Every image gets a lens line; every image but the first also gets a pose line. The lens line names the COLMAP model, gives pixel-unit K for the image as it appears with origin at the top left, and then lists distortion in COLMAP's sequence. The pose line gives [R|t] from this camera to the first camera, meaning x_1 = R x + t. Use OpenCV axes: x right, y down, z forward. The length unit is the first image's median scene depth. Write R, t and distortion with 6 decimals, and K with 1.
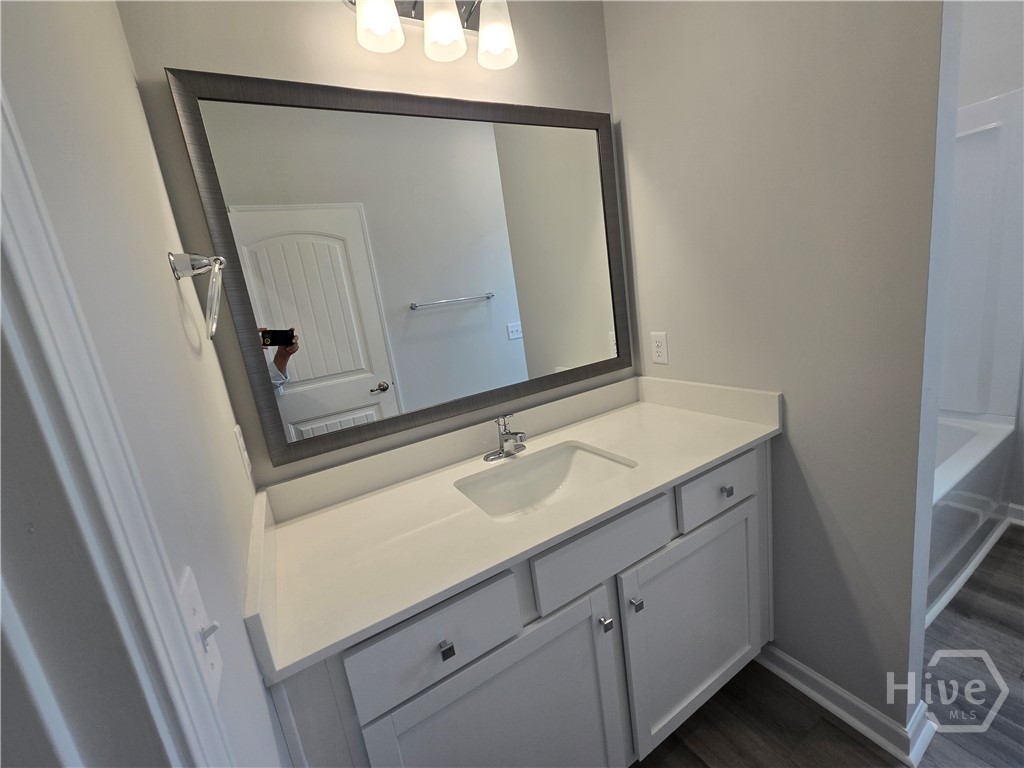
lens RADIAL K [[424.6, 0, 512.0], [0, 424.6, 384.0], [0, 0, 1]] dist [0.001080, 0.000697]
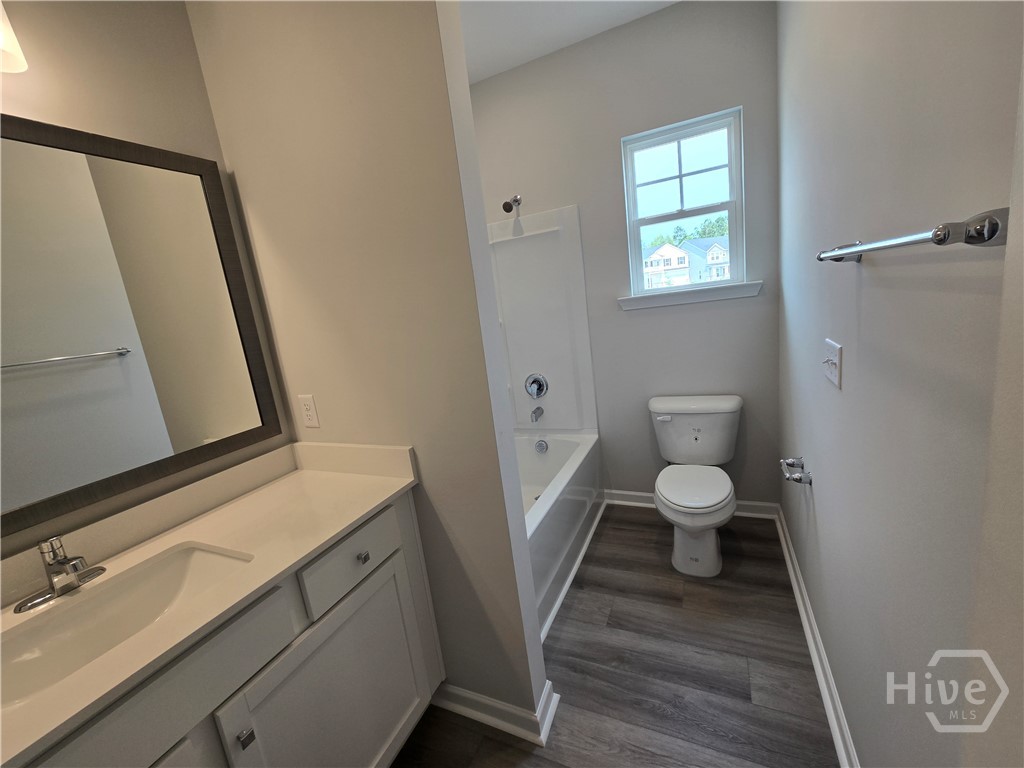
lens RADIAL K [[424.6, 0, 512.0], [0, 424.6, 384.0], [0, 0, 1]] dist [0.001080, 0.000697]
pose [[0.821199, -0.075358, 0.565645, 0.213768], [0.129942, 0.989895, -0.056770, -0.036539], [-0.555651, 0.120121, 0.822693, -0.041371]]
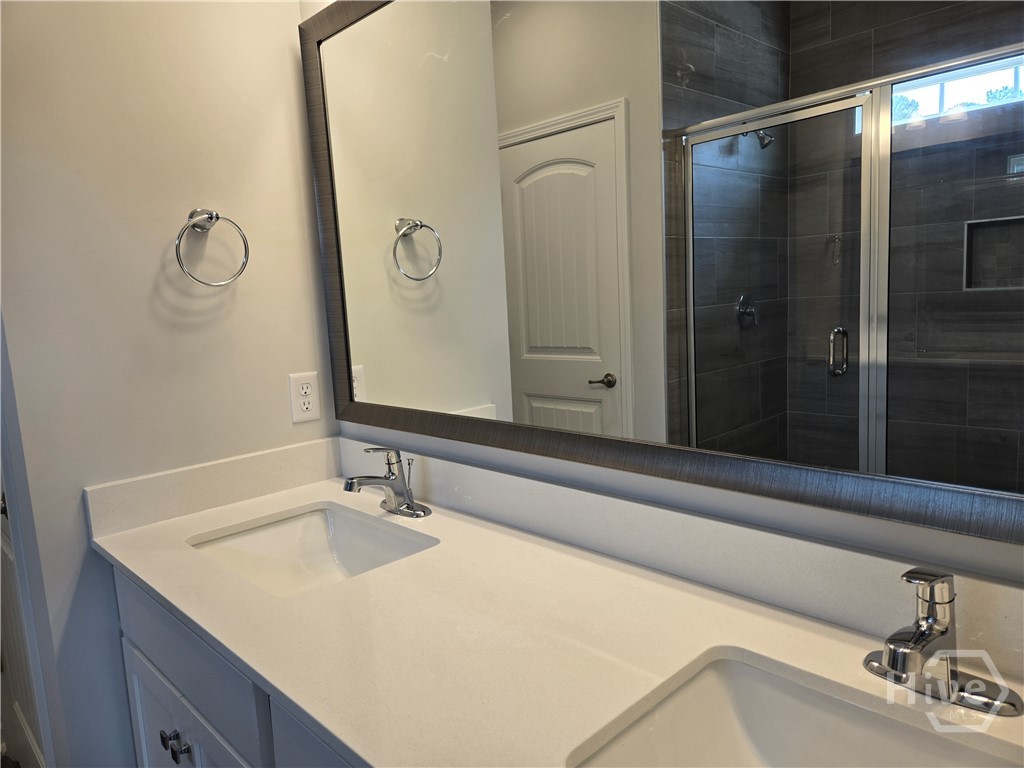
lens RADIAL K [[682.1, 0, 512.0], [0, 682.1, 384.0], [0, 0, 1]] dist [0.029740, 0.001667]
pose [[0.249800, 0.247962, -0.936010, 0.901750], [-0.178759, 0.961850, 0.207100, -0.251372], [0.951654, 0.115586, 0.284595, 0.771604]]
